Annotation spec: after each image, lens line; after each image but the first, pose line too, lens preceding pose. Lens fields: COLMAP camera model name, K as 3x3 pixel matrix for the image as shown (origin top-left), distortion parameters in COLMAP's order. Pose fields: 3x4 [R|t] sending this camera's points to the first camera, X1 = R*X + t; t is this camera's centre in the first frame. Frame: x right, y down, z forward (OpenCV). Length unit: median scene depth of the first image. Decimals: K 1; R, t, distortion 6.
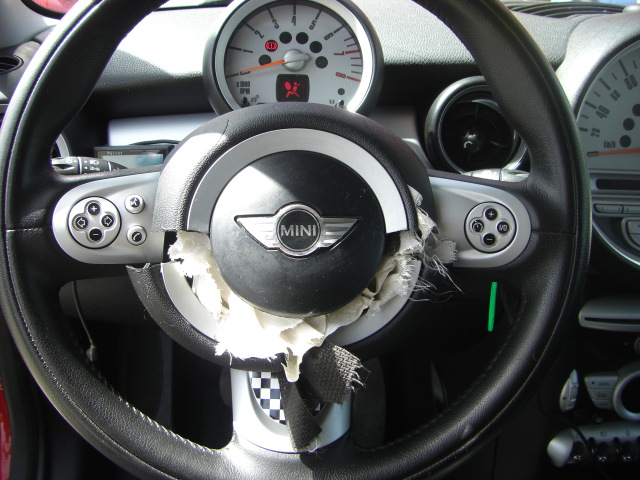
lens RADIAL K [[729.3, 0, 318.3], [0, 729.3, 207.9], [0, 0, 1]] dist [-0.202039, 0.157437]
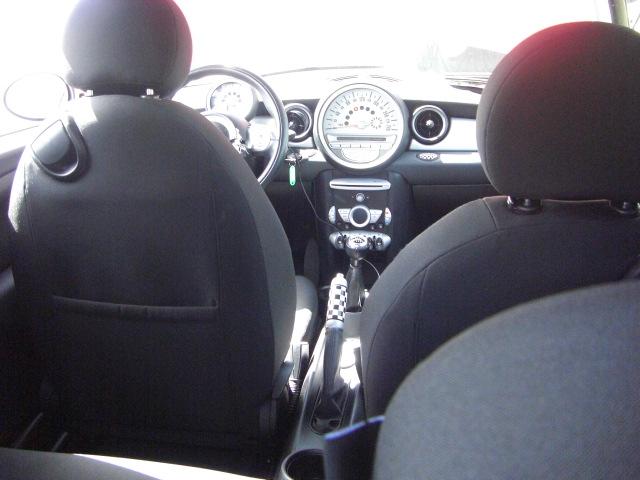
lens RADIAL K [[729.3, 0, 318.3], [0, 729.3, 207.9], [0, 0, 1]] dist [-0.202039, 0.157437]
pose [[0.978060, -0.001185, -0.208322, 1.017944], [-0.014669, 0.997110, -0.074543, 0.509804], [0.207809, 0.075963, 0.975215, -2.040112]]
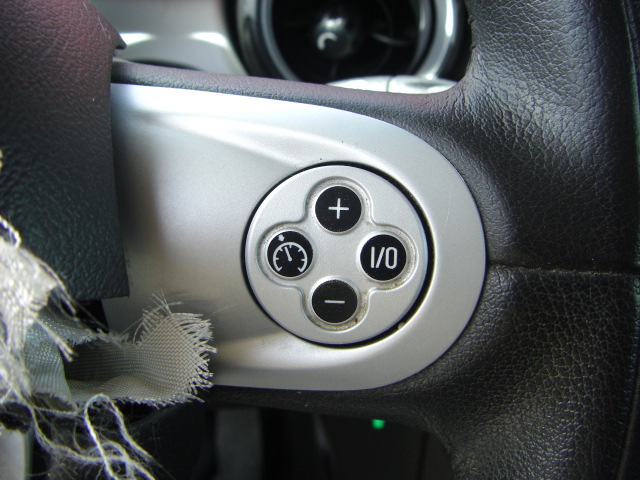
lens RADIAL K [[729.3, 0, 318.3], [0, 729.3, 207.9], [0, 0, 1]] dist [-0.202039, 0.157437]
pose [[0.992628, -0.040456, 0.114250, 0.151624], [0.033548, 0.997527, 0.061754, -0.006568], [-0.116465, -0.057466, 0.991531, 0.550770]]
